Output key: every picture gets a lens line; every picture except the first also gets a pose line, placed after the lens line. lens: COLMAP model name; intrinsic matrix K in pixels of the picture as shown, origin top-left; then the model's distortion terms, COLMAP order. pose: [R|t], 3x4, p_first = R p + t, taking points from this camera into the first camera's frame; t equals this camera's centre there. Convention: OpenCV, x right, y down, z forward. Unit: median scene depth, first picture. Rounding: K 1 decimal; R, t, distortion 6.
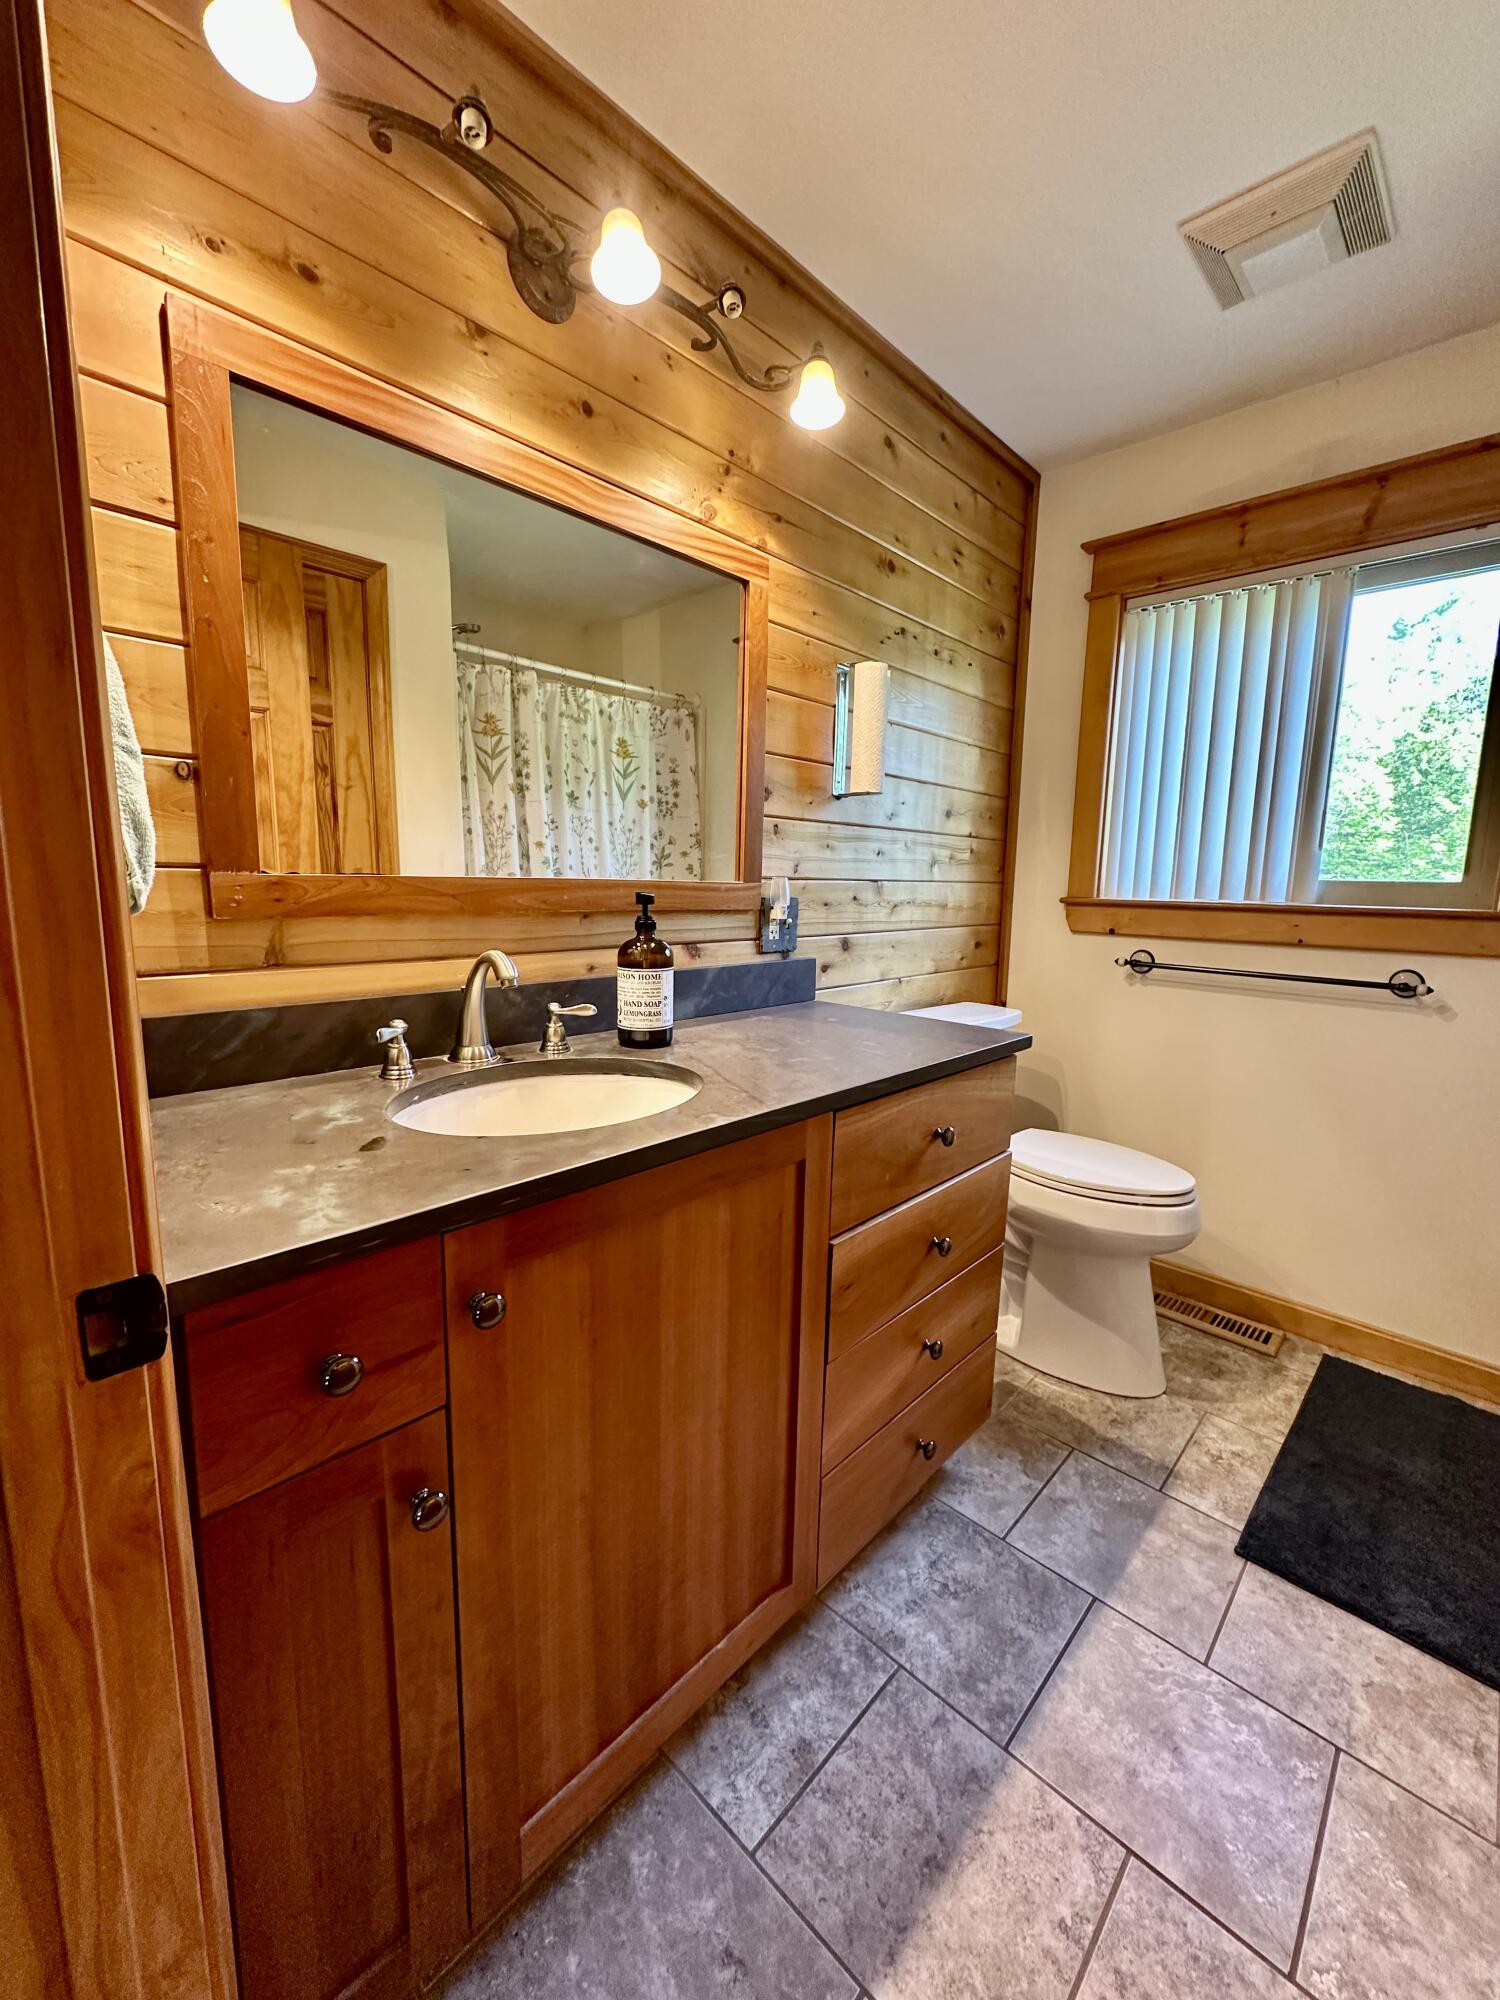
lens RADIAL K [[800.5, 0, 746.7], [0, 800.5, 998.2], [0, 0, 1]] dist [-0.003649, 0.000936]
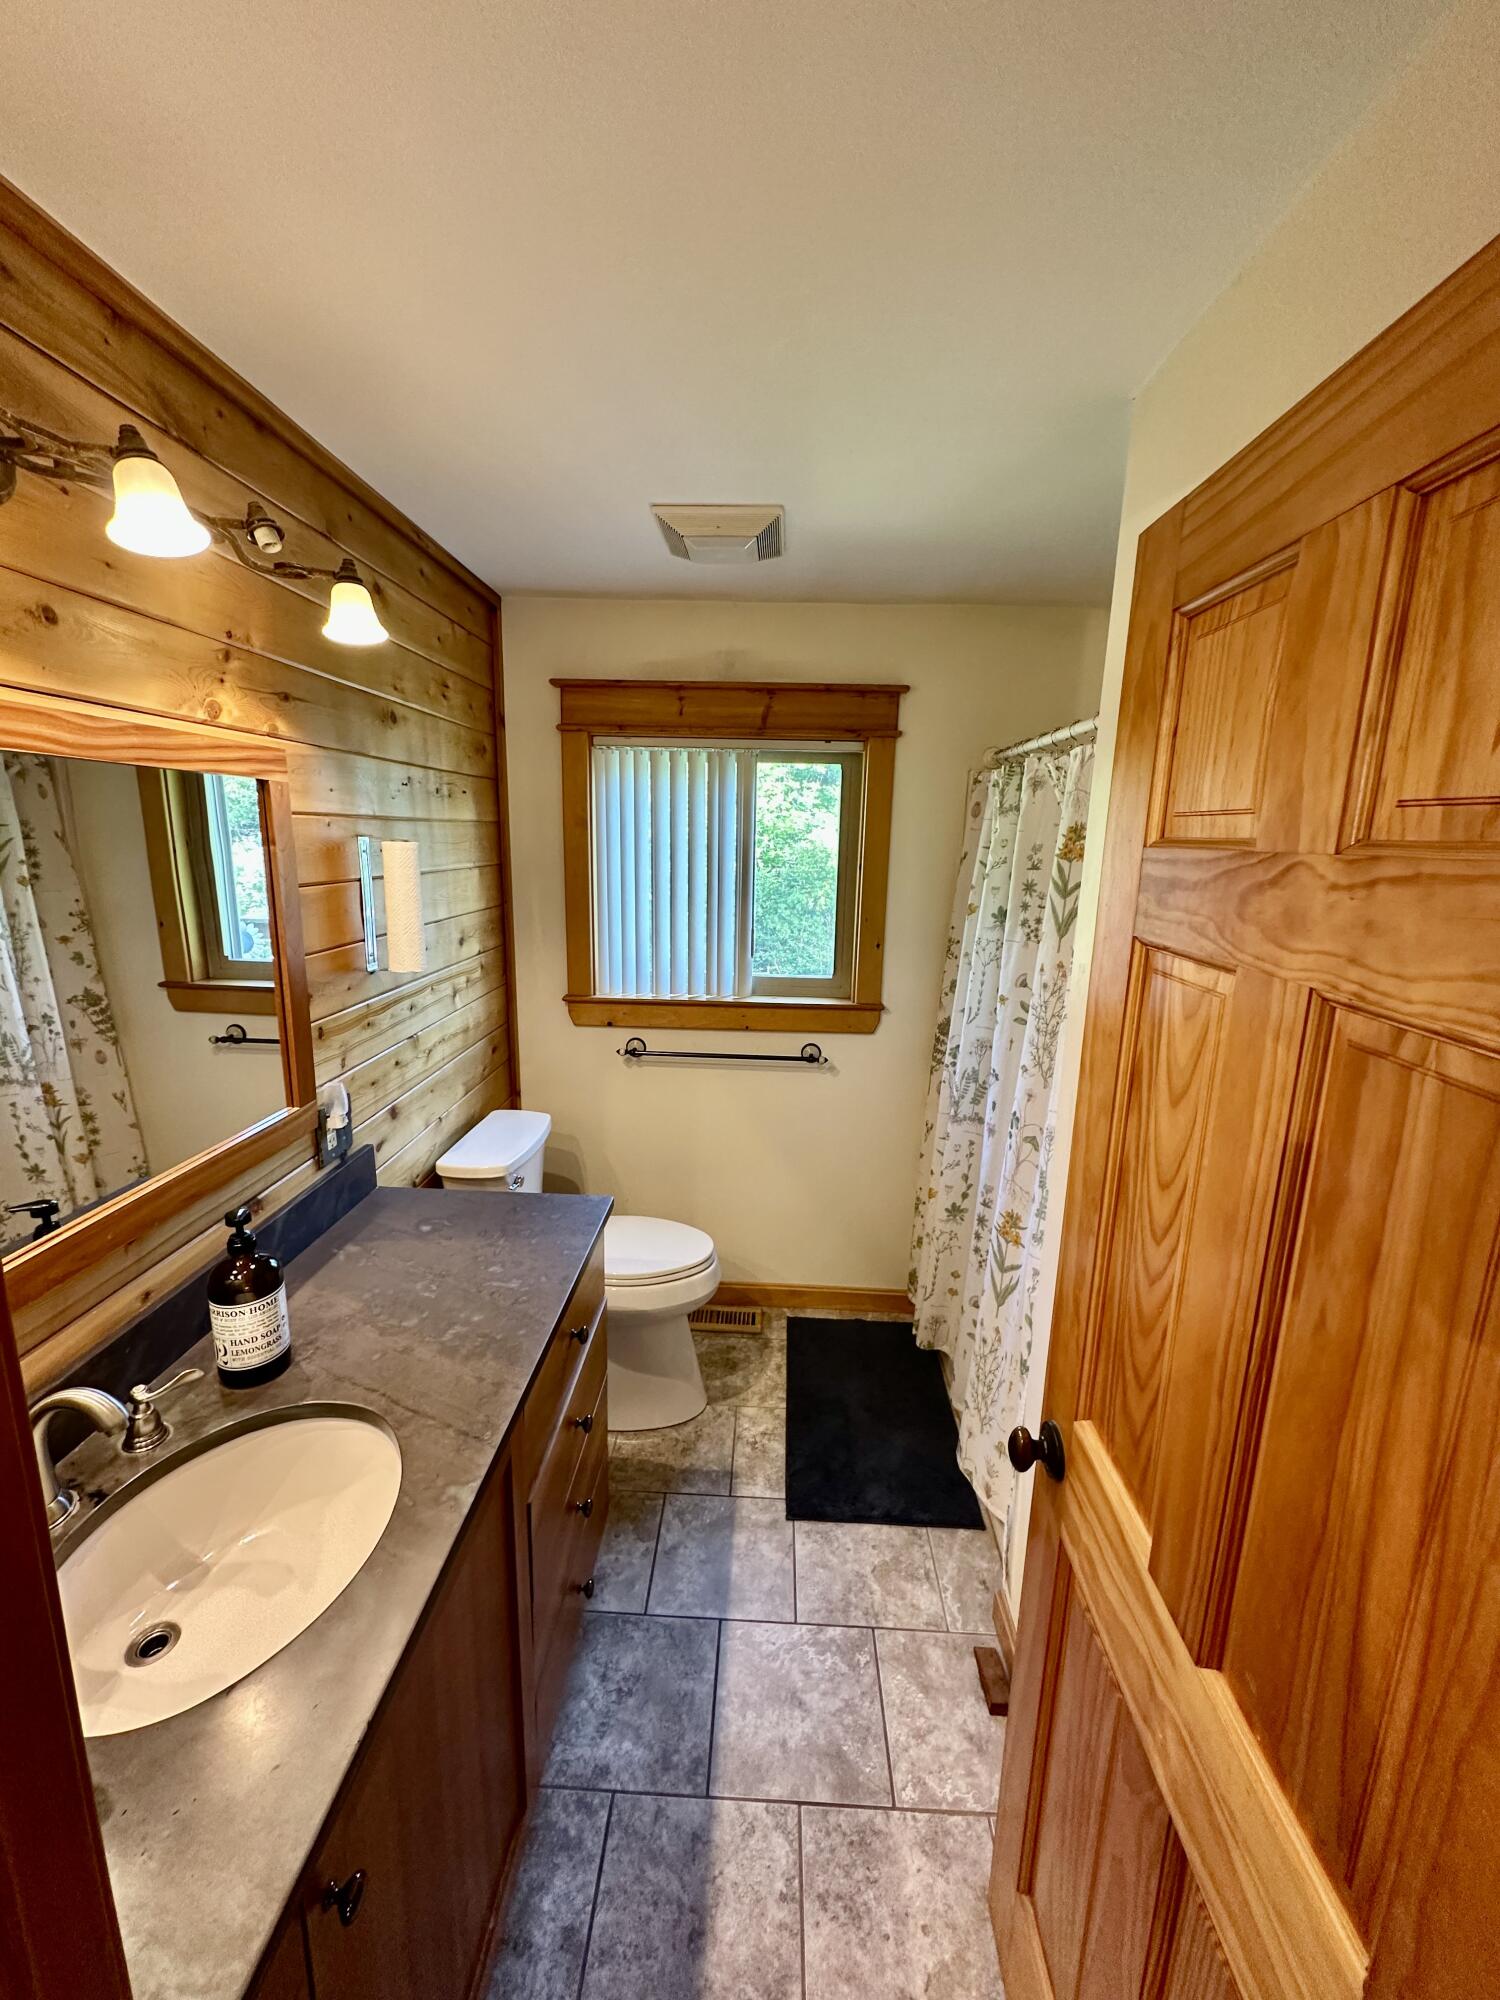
lens RADIAL K [[800.5, 0, 749.1], [0, 800.5, 998.7], [0, 0, 1]] dist [-0.003649, 0.000936]
pose [[0.748013, -0.138651, 0.649040, -0.193962], [0.092554, 0.990171, 0.104856, -0.318311], [-0.657199, -0.018362, 0.753493, 0.002692]]
